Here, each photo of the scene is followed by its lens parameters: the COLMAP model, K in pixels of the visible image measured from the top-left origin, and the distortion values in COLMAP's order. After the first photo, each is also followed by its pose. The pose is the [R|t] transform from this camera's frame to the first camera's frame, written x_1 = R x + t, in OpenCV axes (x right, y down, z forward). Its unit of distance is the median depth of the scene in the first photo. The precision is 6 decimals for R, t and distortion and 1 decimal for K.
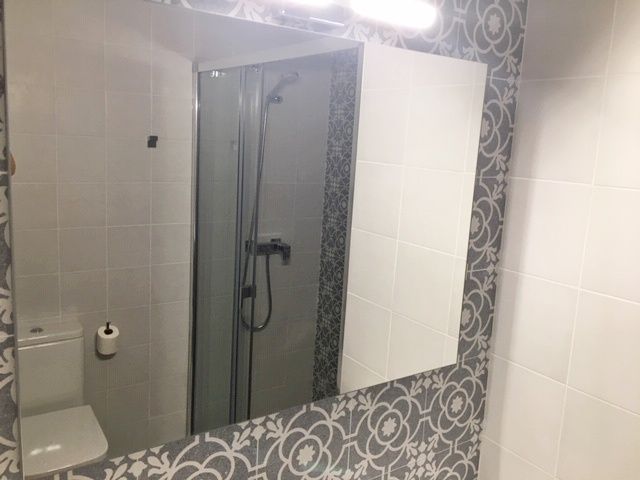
lens RADIAL K [[543.7, 0, 320.0], [0, 543.7, 240.0], [0, 0, 1]] dist [0.066356, -0.099990]
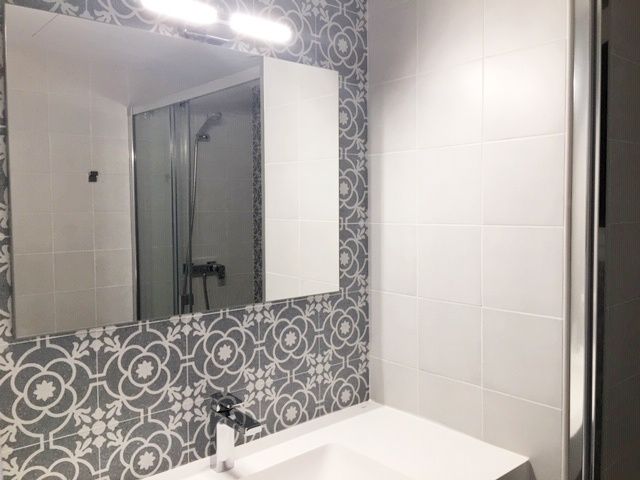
lens RADIAL K [[543.7, 0, 320.0], [0, 543.7, 240.0], [0, 0, 1]] dist [0.066356, -0.099990]
pose [[0.992695, -0.063963, 0.102299, 0.075637], [0.074981, 0.991345, -0.107759, 0.246058], [-0.094521, 0.114643, 0.988900, -0.331732]]
